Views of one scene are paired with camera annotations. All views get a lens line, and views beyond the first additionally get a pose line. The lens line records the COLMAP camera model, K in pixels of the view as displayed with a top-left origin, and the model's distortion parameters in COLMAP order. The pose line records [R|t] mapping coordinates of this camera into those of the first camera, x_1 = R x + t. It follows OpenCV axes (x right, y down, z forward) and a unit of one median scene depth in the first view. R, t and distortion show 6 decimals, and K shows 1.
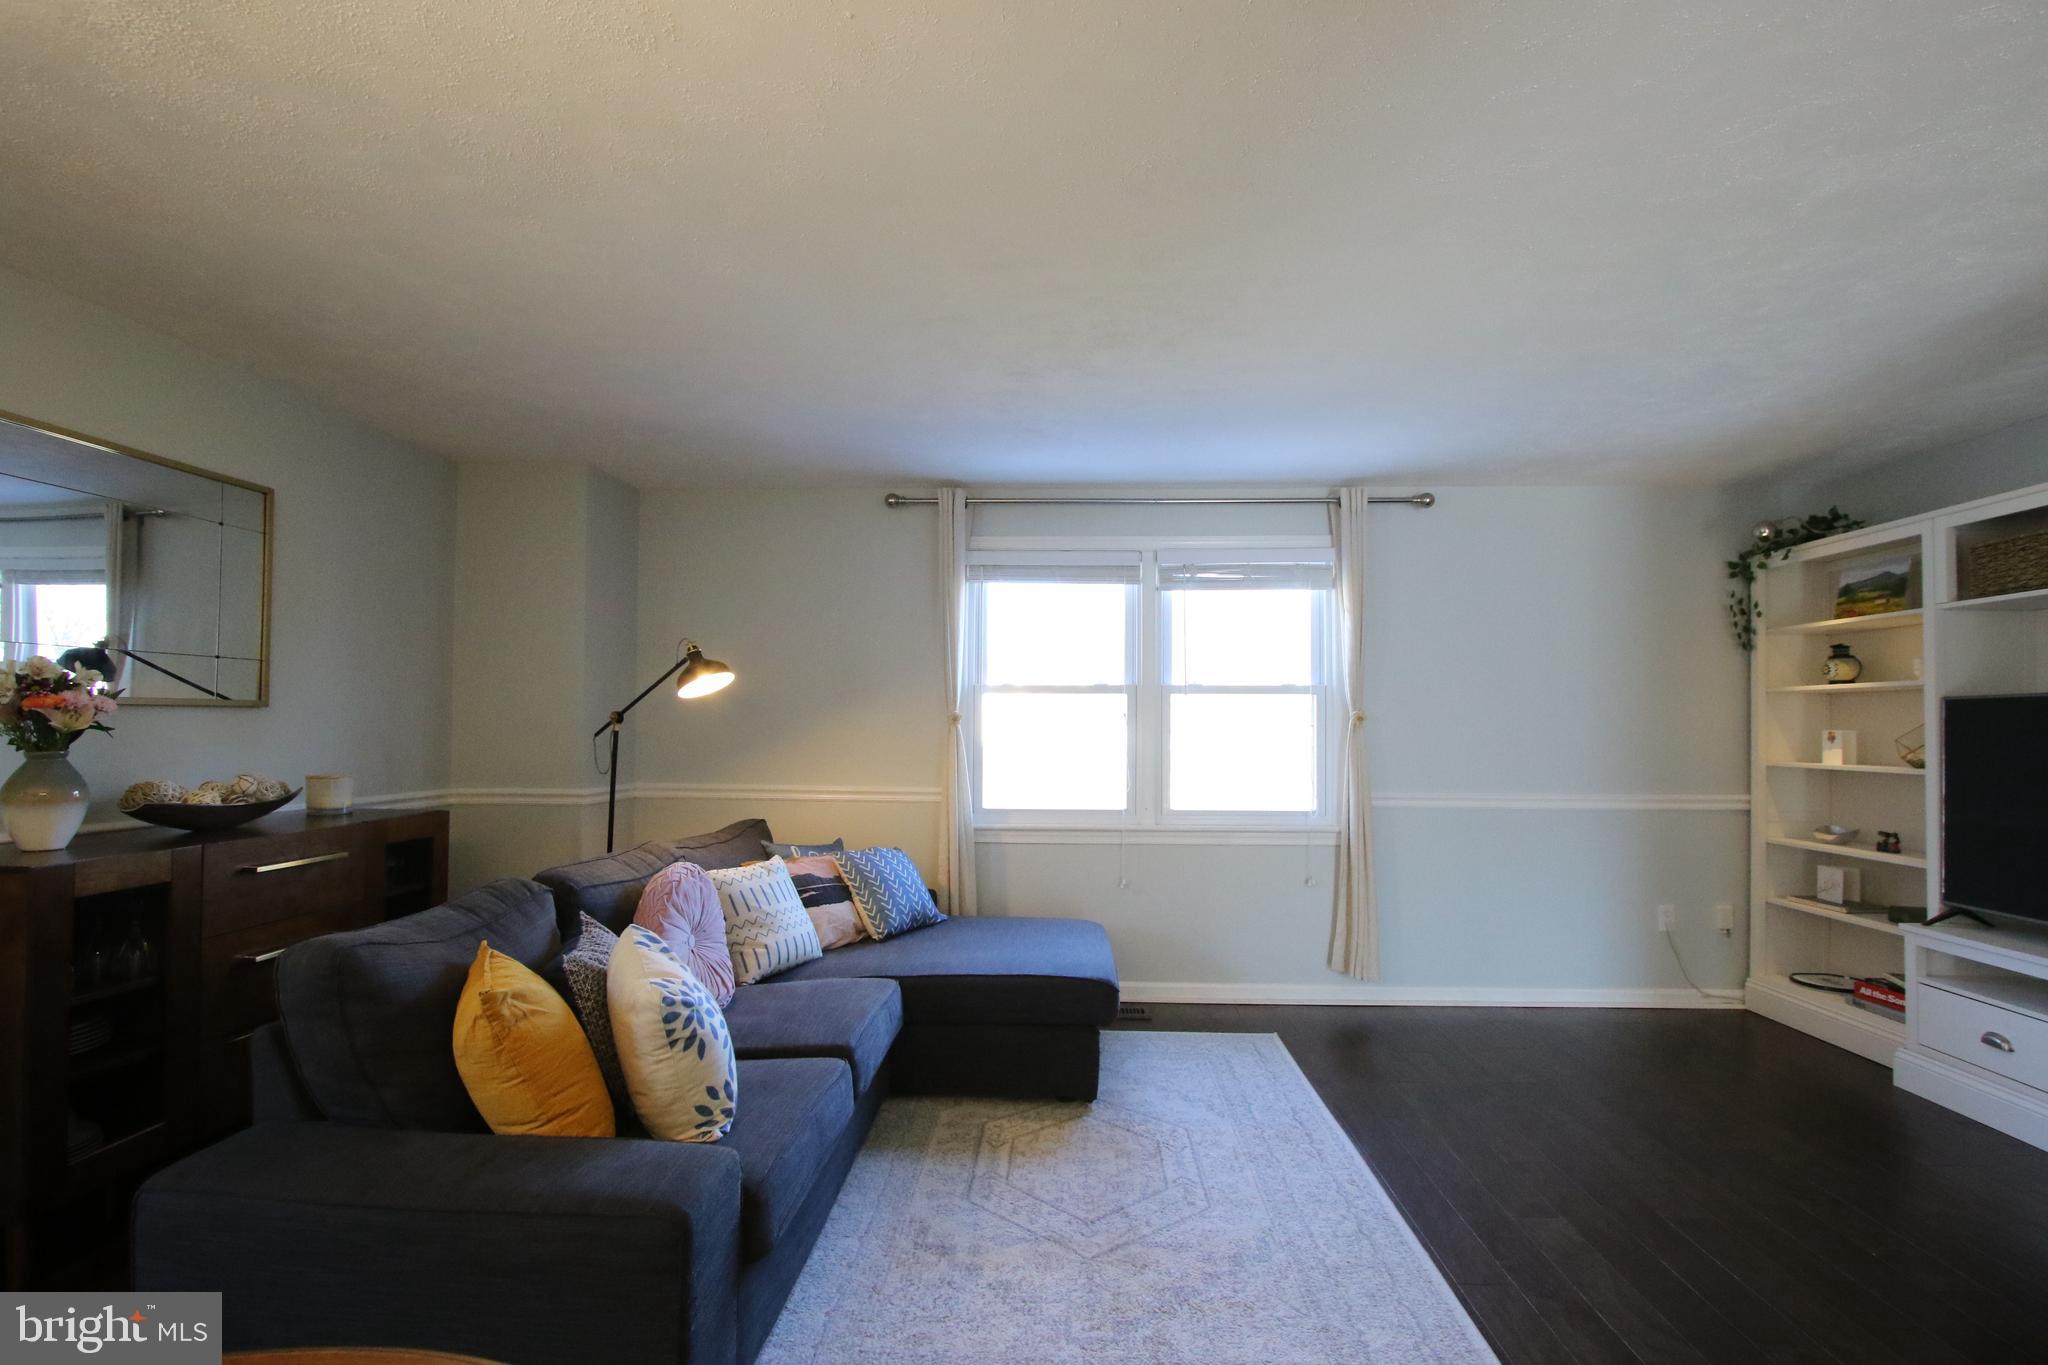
lens RADIAL K [[942.8, 0, 1024.3], [0, 942.8, 698.6], [0, 0, 1]] dist [-0.013997, 0.001419]
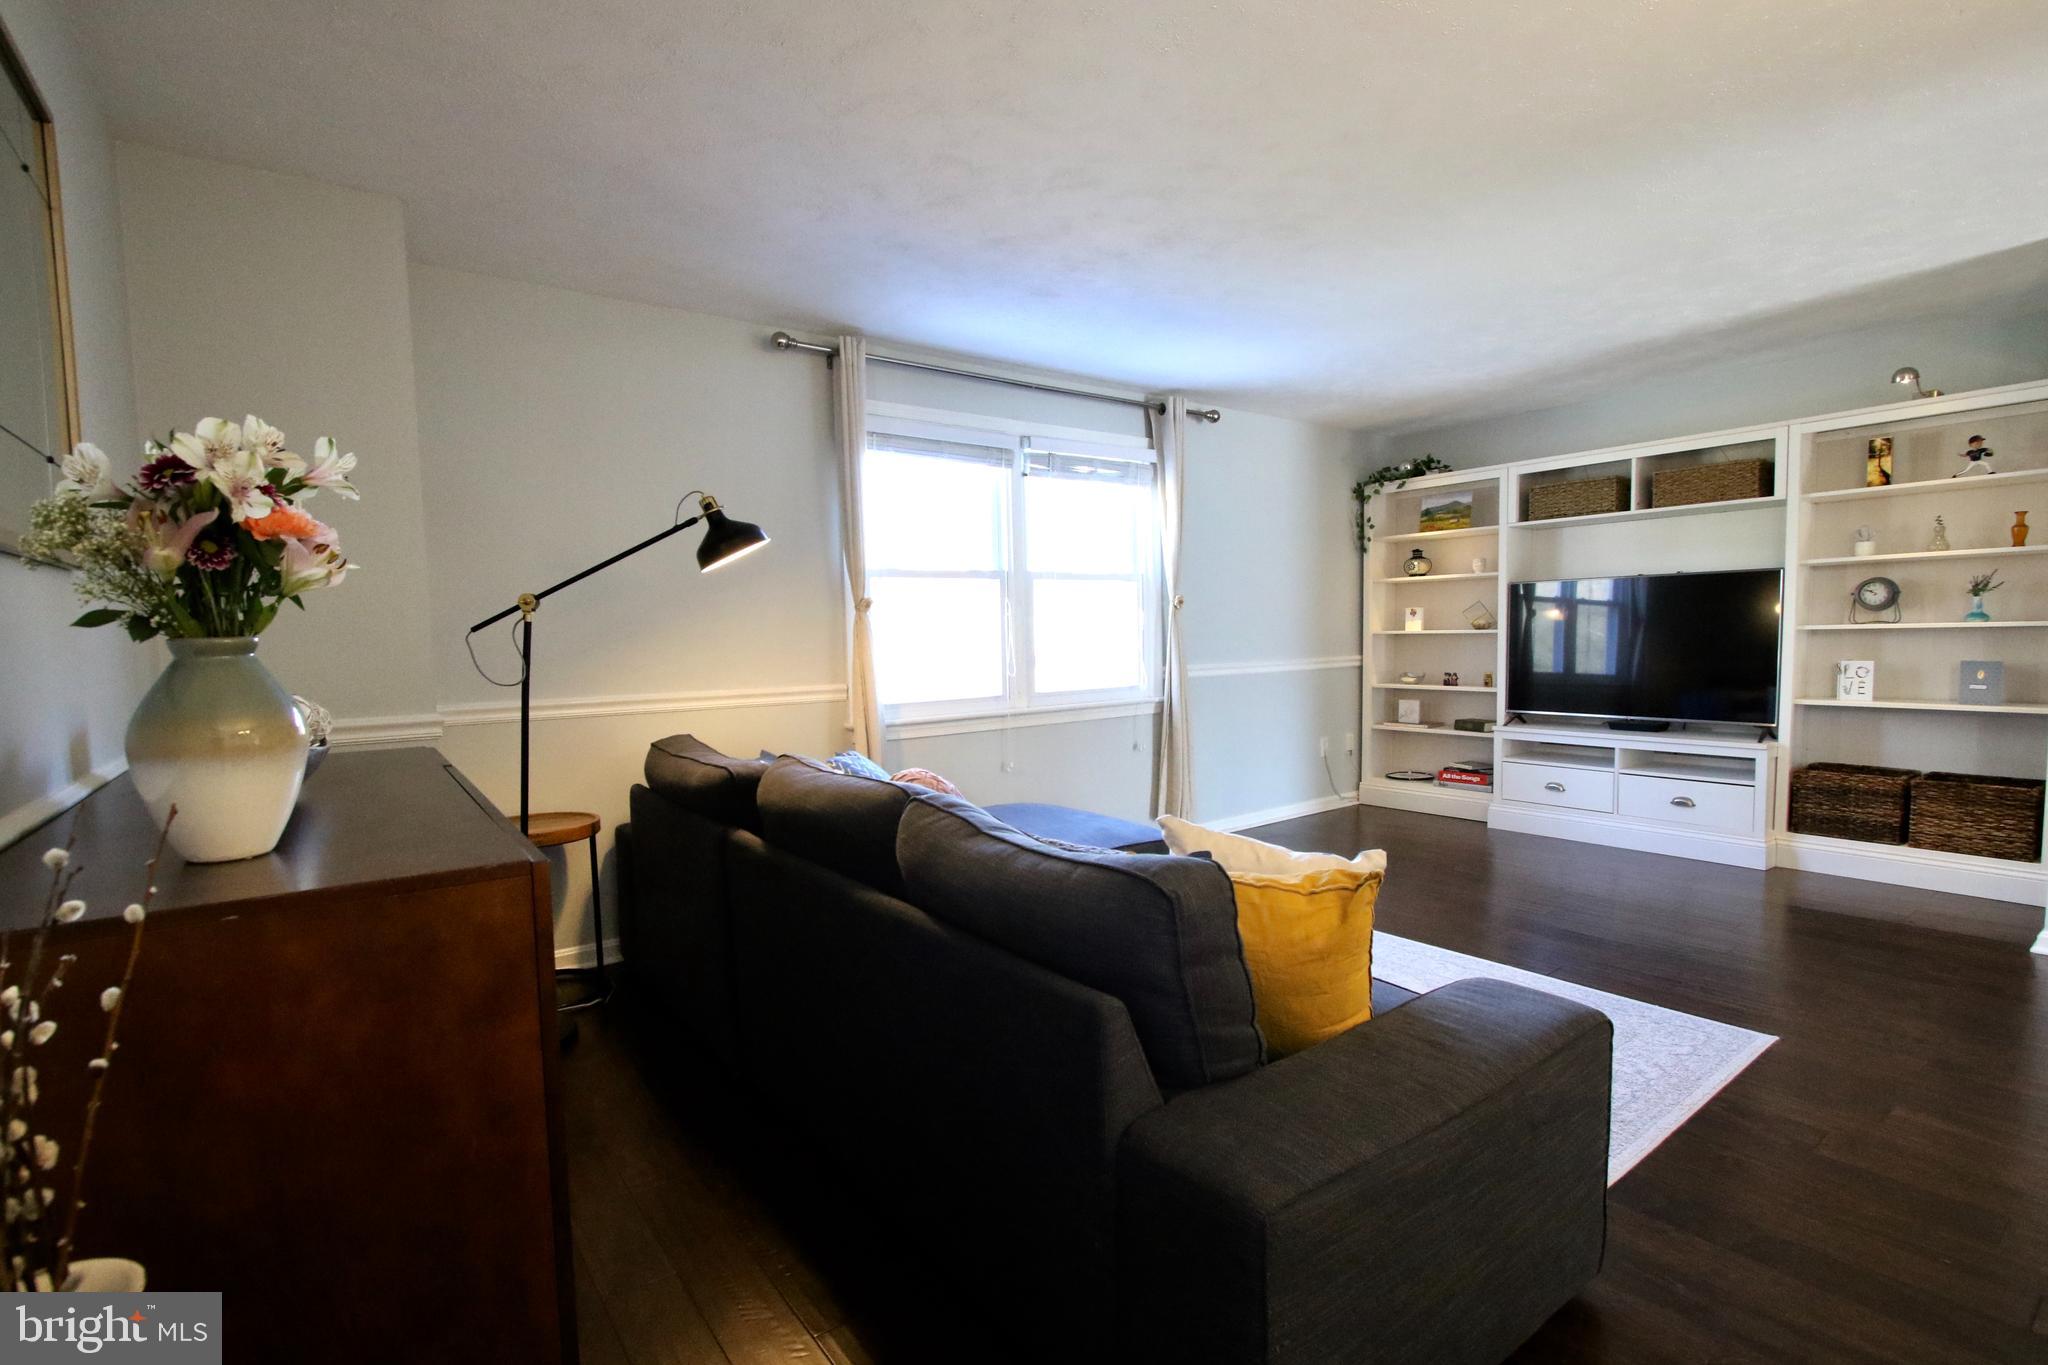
lens RADIAL K [[950.6, 0, 1022.9], [0, 950.6, 698.4], [0, 0, 1]] dist [-0.015883, 0.001895]
pose [[0.776457, -0.068268, 0.626462, -0.570683], [0.009265, 0.995244, 0.096971, 0.025597], [-0.630103, -0.069490, 0.773396, 0.220757]]
